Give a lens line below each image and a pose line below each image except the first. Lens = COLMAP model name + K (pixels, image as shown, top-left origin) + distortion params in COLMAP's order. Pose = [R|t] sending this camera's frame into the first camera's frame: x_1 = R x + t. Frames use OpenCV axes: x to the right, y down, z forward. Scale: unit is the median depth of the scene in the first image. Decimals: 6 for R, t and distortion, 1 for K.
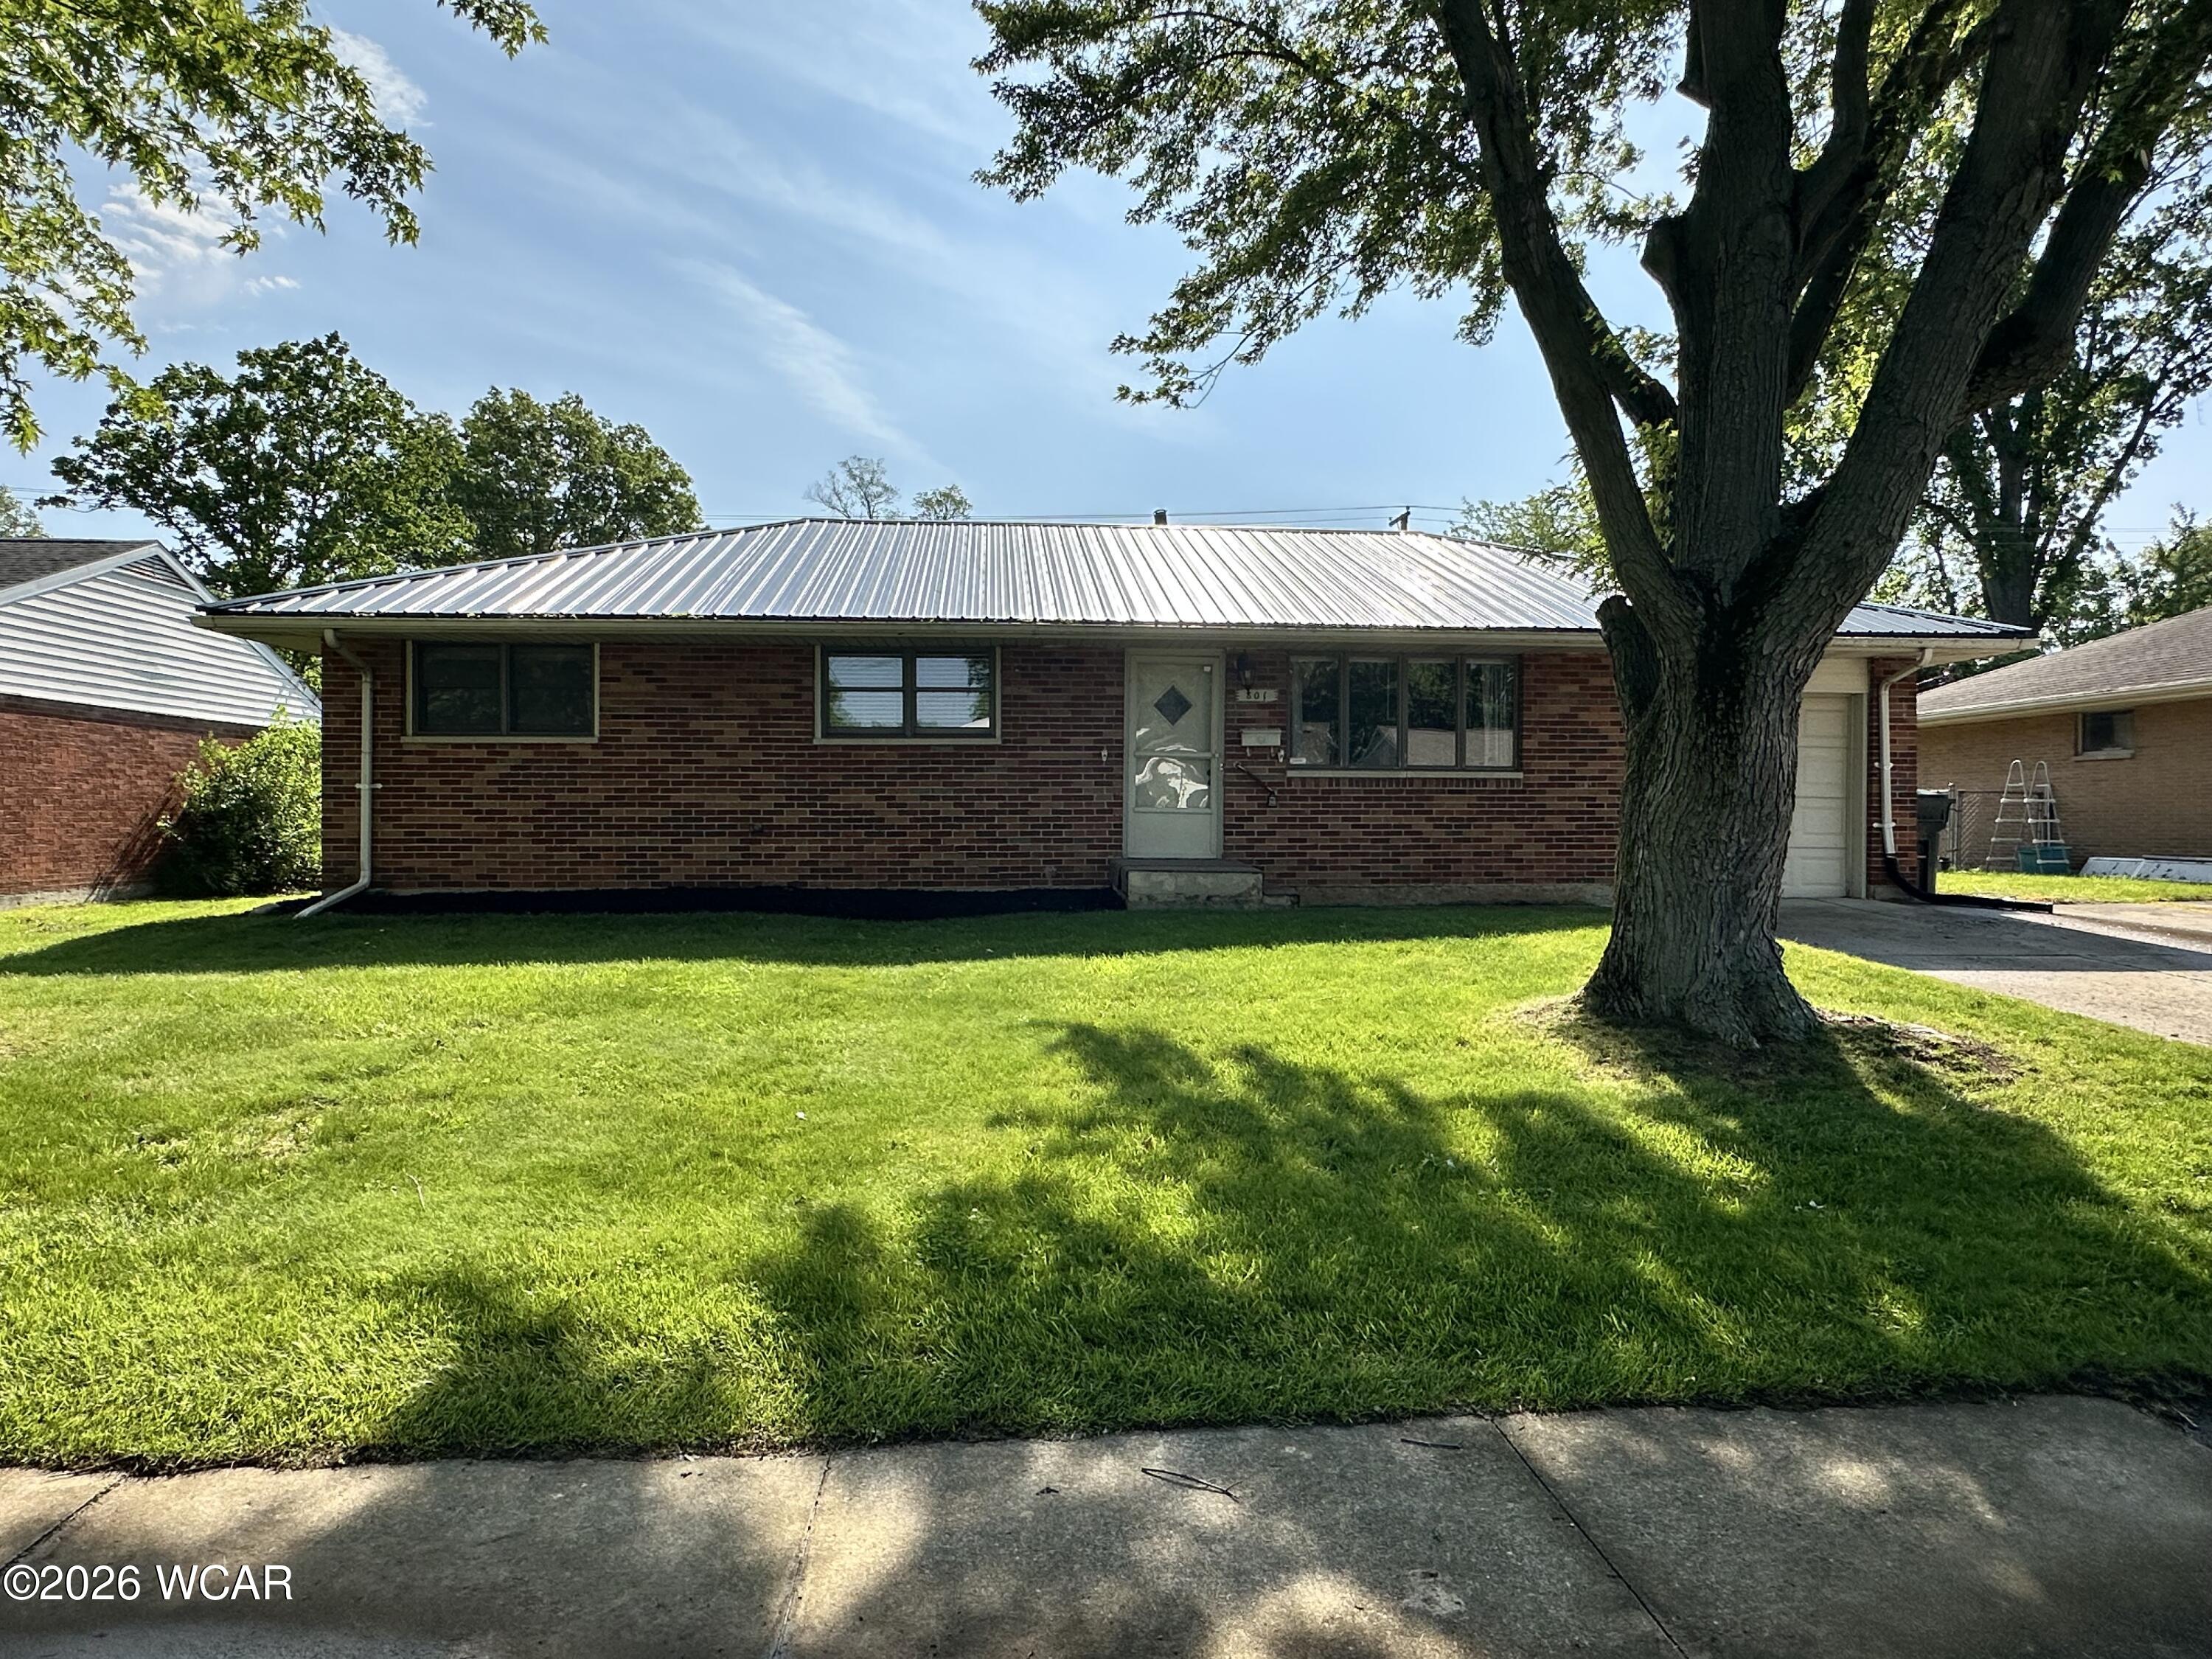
lens RADIAL K [[1277.0, 0, 1106.0], [0, 1277.0, 829.5], [0, 0, 1]] dist [0.001162, -0.003732]
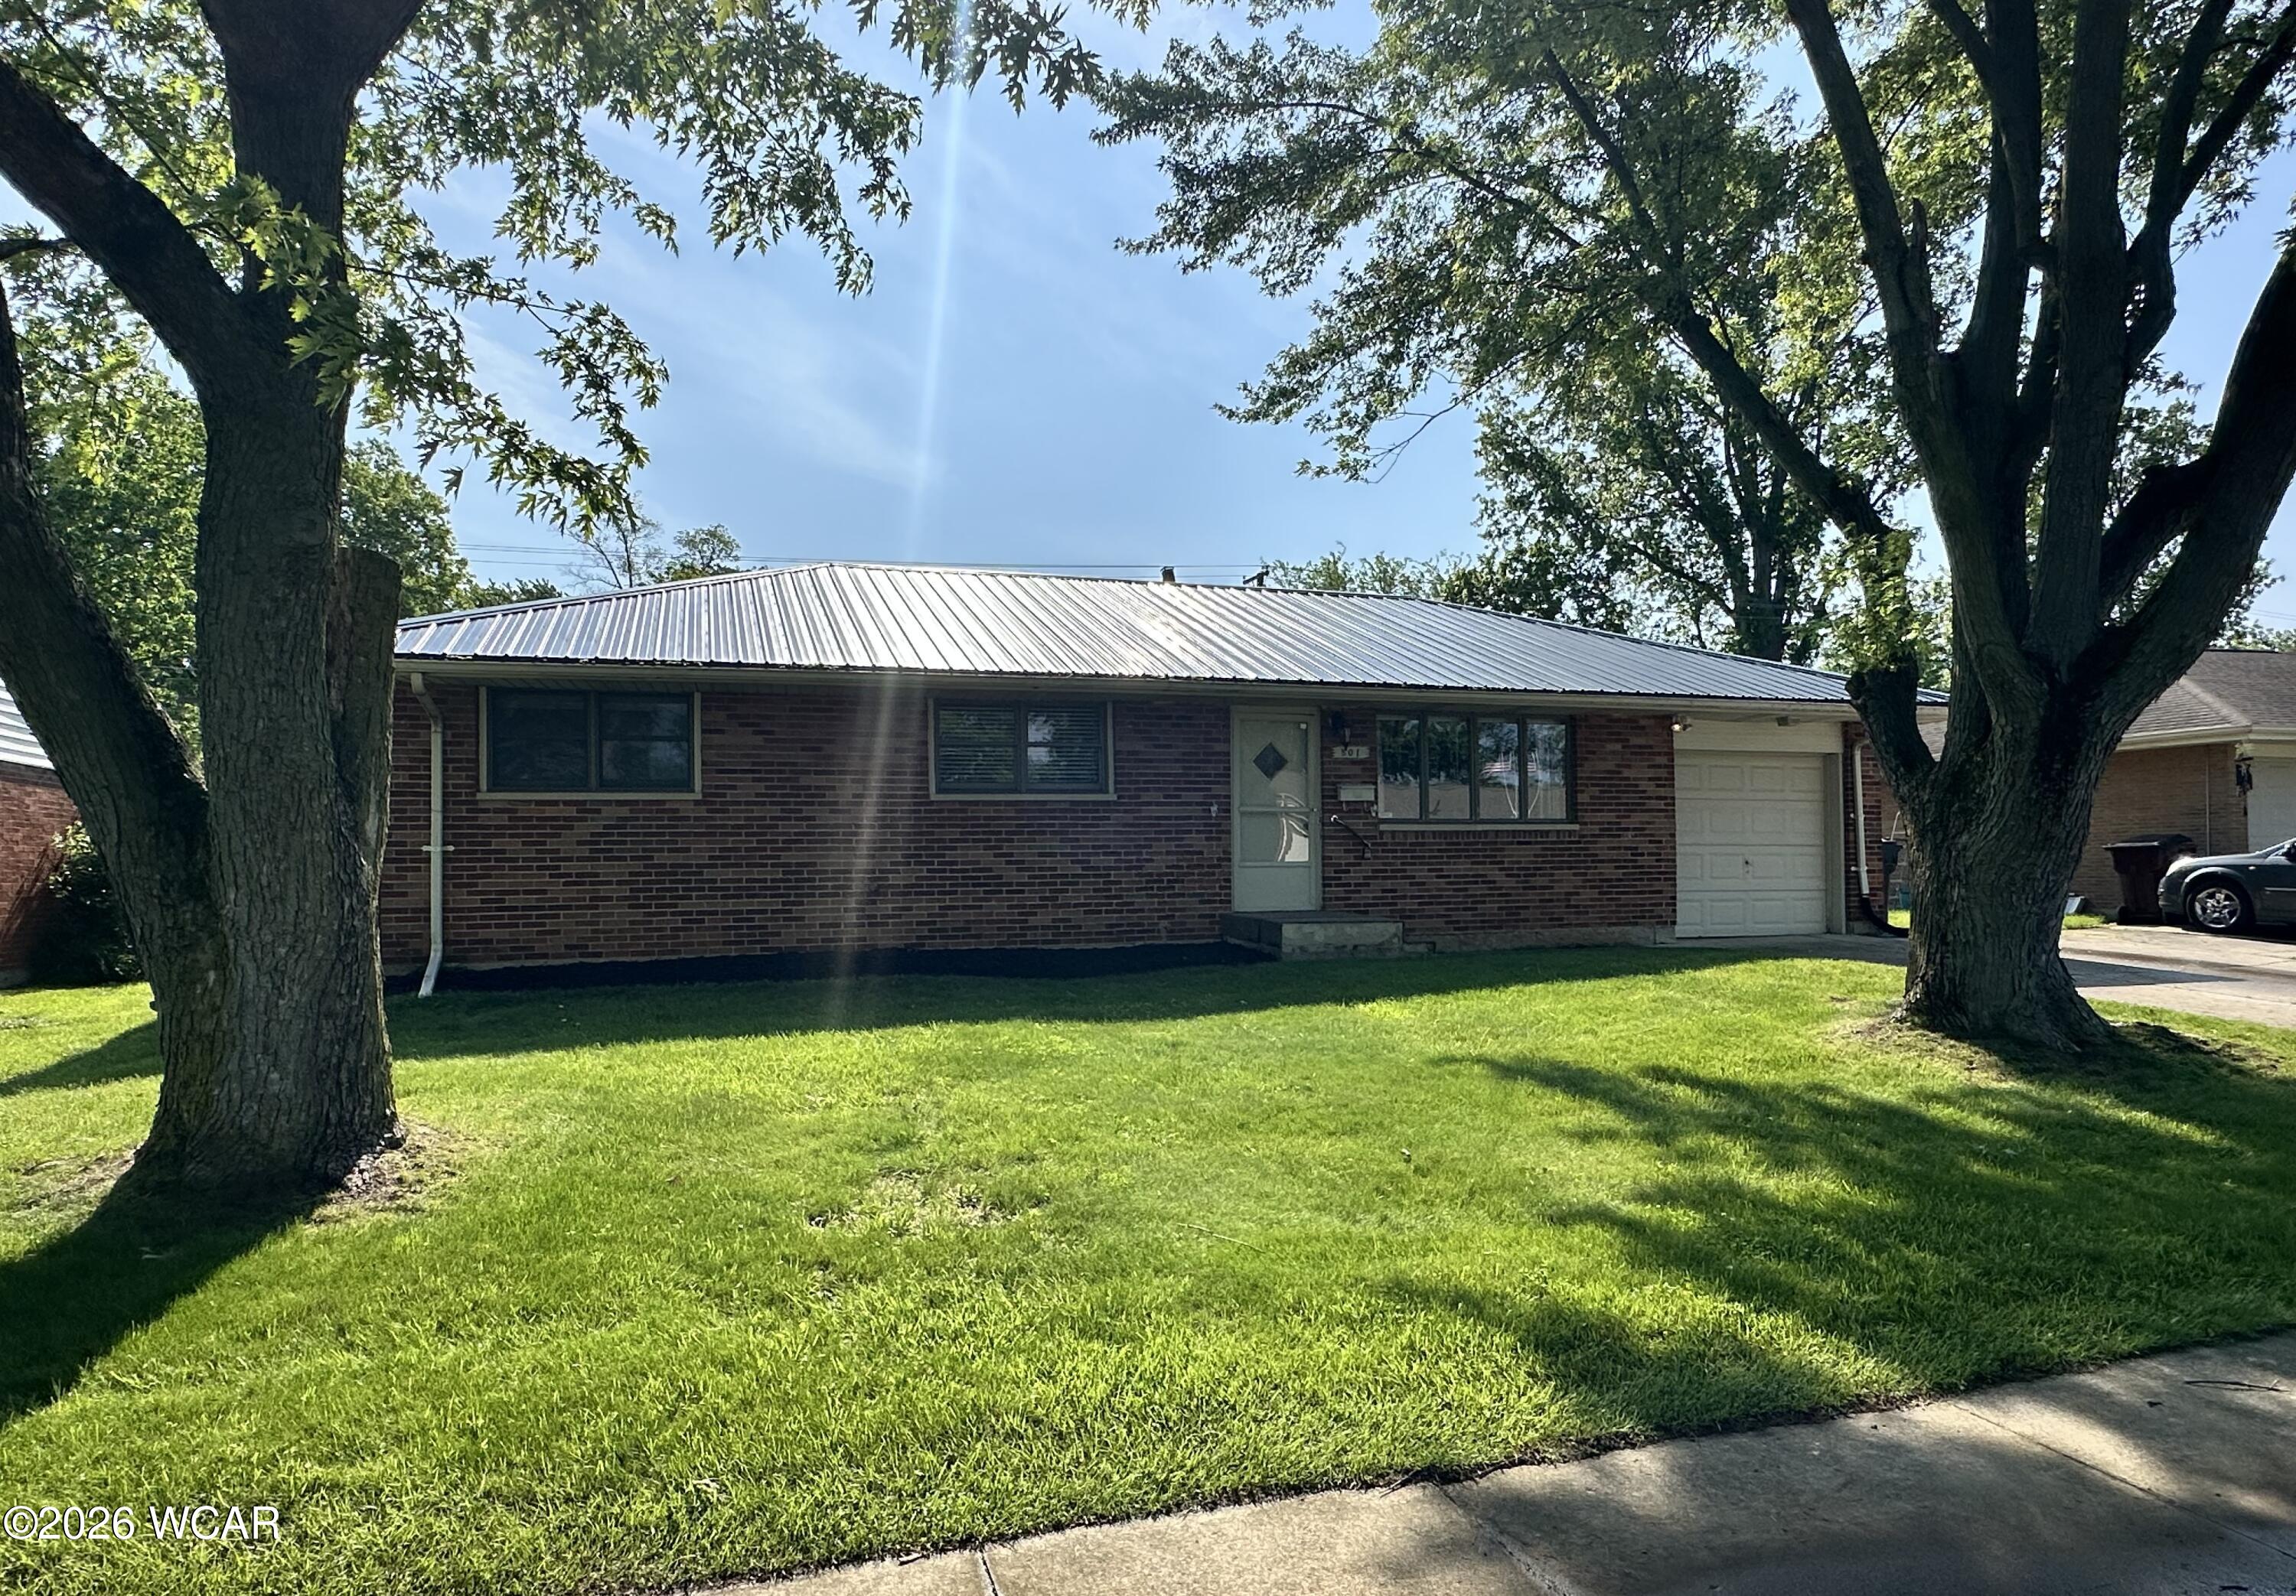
lens RADIAL K [[1328.5, 0, 1150.2], [0, 1328.5, 824.0], [0, 0, 1]] dist [-0.002772, 0.000319]
pose [[0.974651, -0.006531, 0.223636, -0.285031], [0.016965, 0.998853, -0.044769, -0.000907], [-0.223087, 0.047428, 0.973644, -0.014444]]
